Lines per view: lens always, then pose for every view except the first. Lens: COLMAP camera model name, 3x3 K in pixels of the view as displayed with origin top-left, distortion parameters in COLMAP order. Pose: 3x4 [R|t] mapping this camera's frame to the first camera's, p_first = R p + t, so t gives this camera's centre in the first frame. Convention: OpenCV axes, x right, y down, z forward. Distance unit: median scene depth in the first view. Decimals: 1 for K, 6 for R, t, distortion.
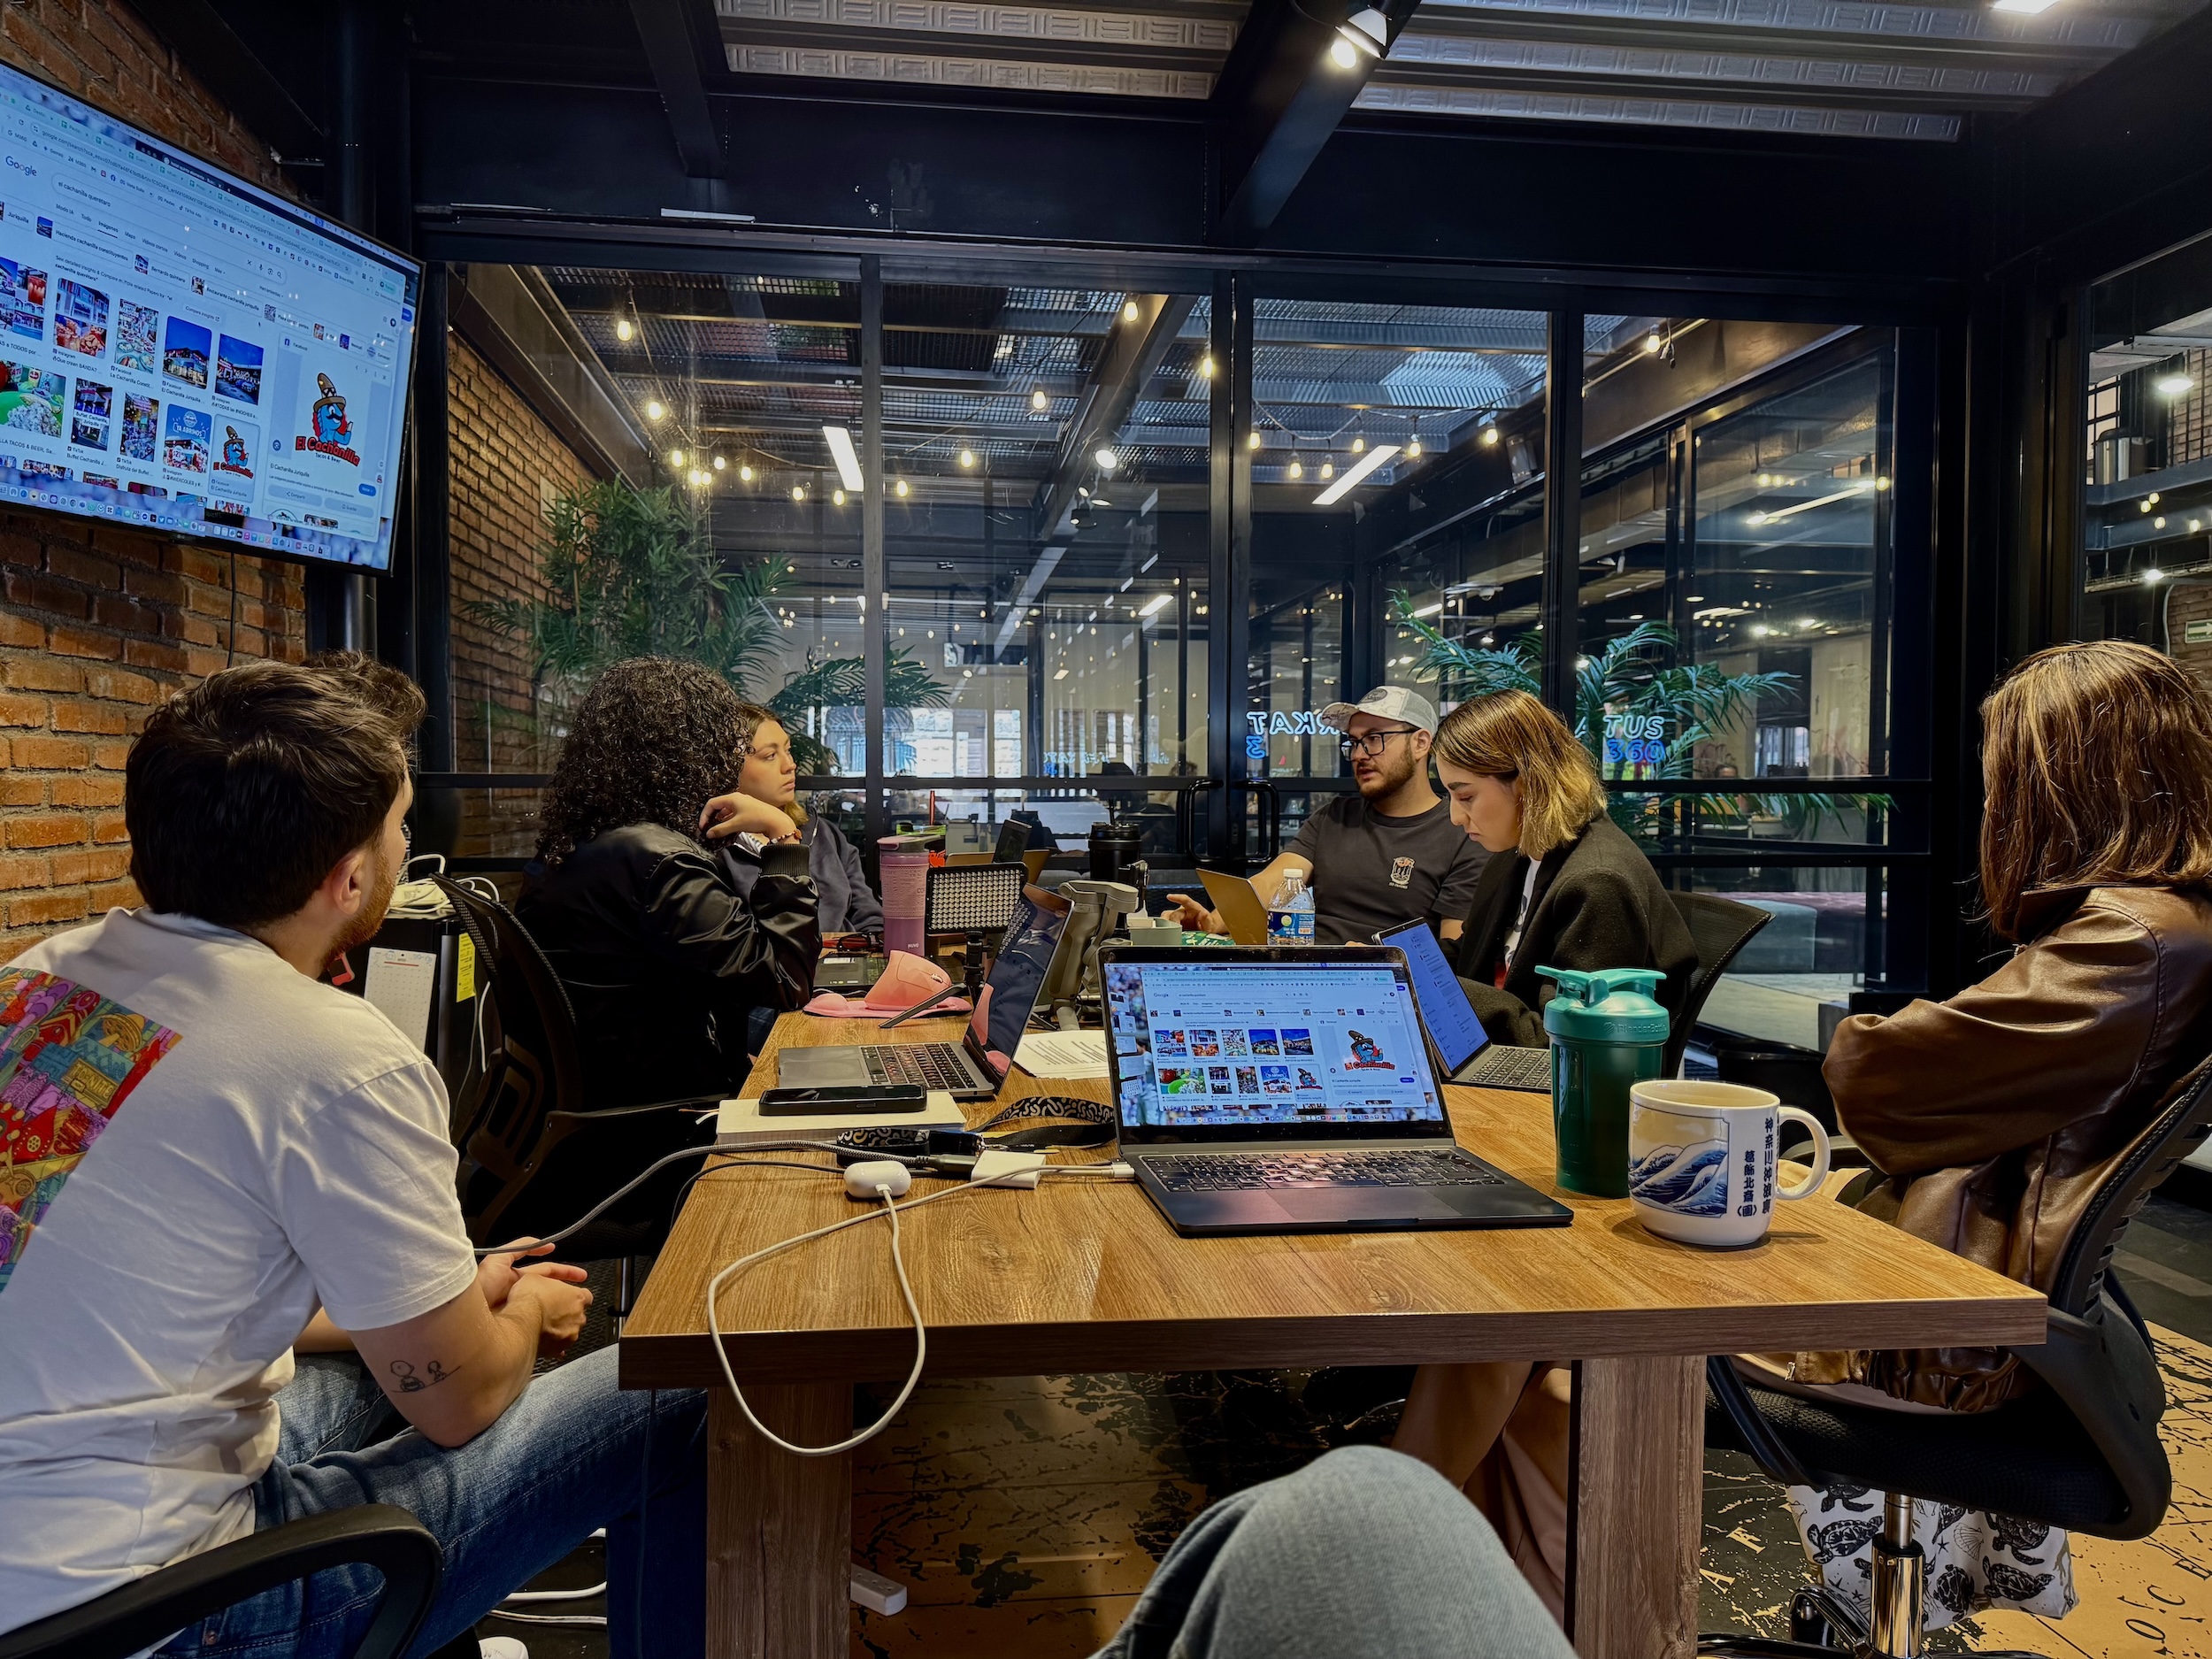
lens RADIAL K [[1544.5, 0, 1112.5], [0, 1544.5, 837.4], [0, 0, 1]] dist [-0.001345, -0.008243]
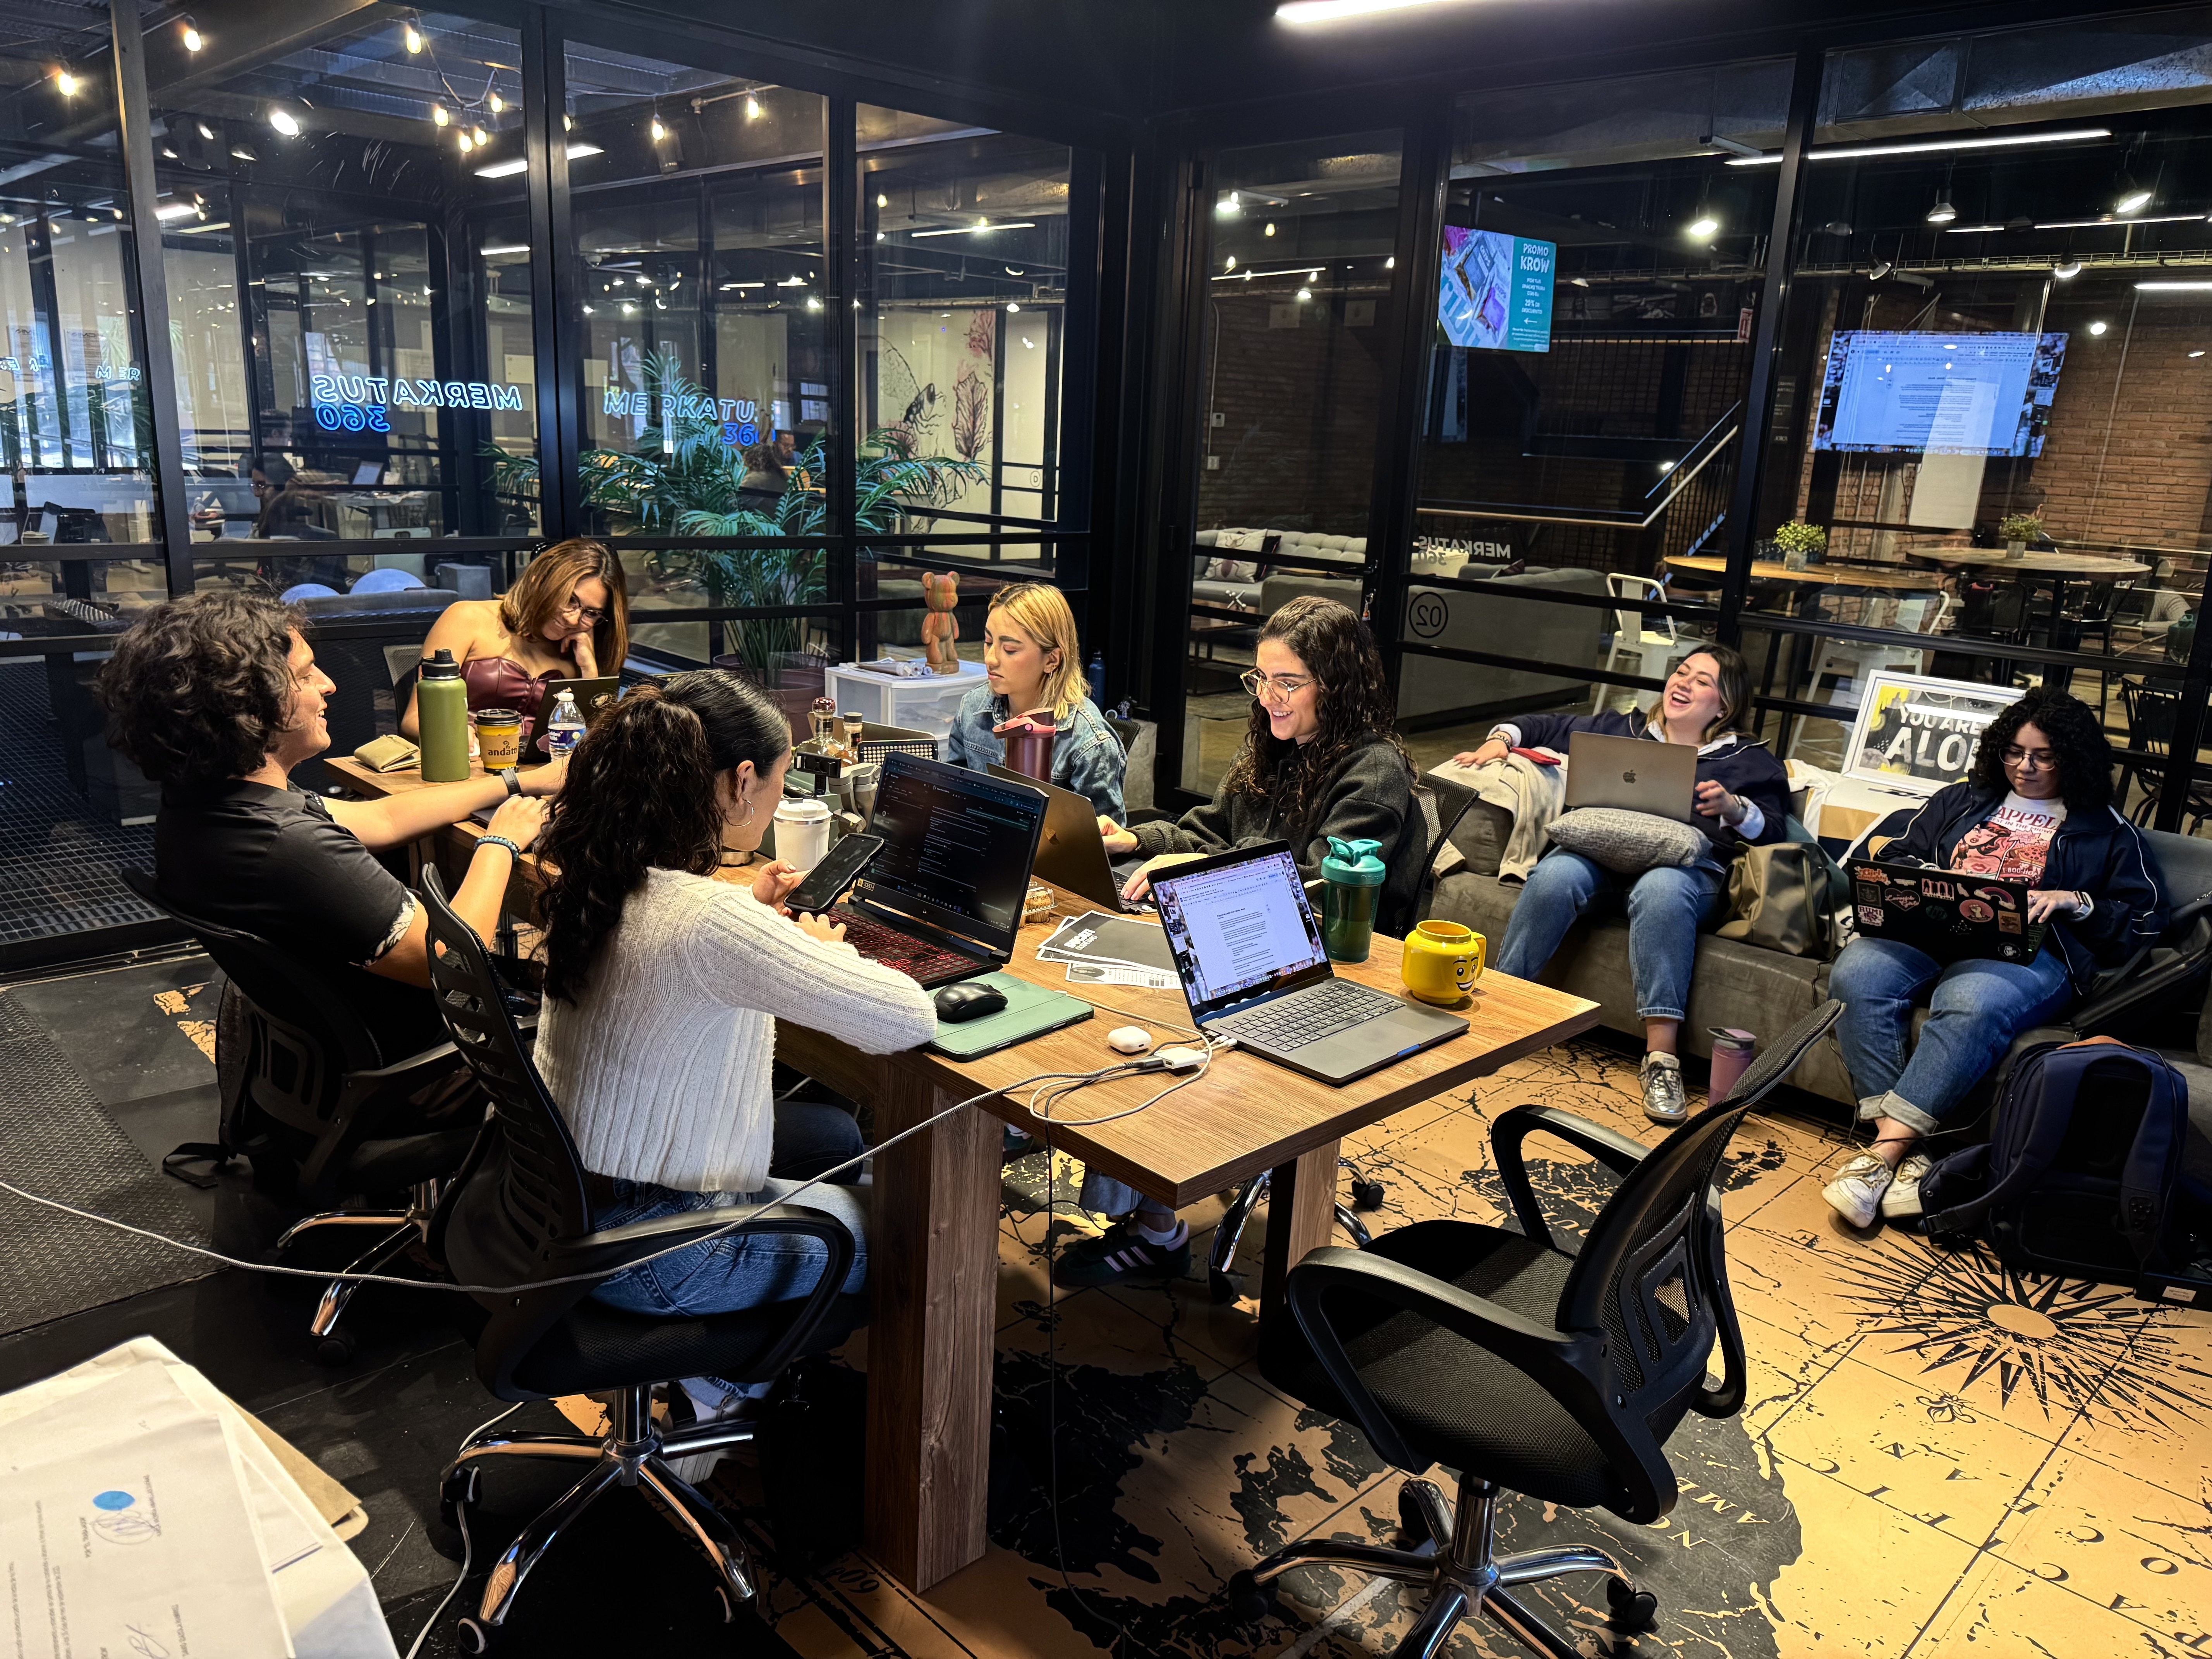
lens RADIAL K [[1544.5, 0, 1112.5], [0, 1544.5, 837.4], [0, 0, 1]] dist [-0.001345, -0.008243]
pose [[0.804887, -0.107093, 0.583685, -0.898491], [-0.036707, 0.972713, 0.229089, -0.303855], [-0.592292, -0.205816, 0.778993, -0.163777]]
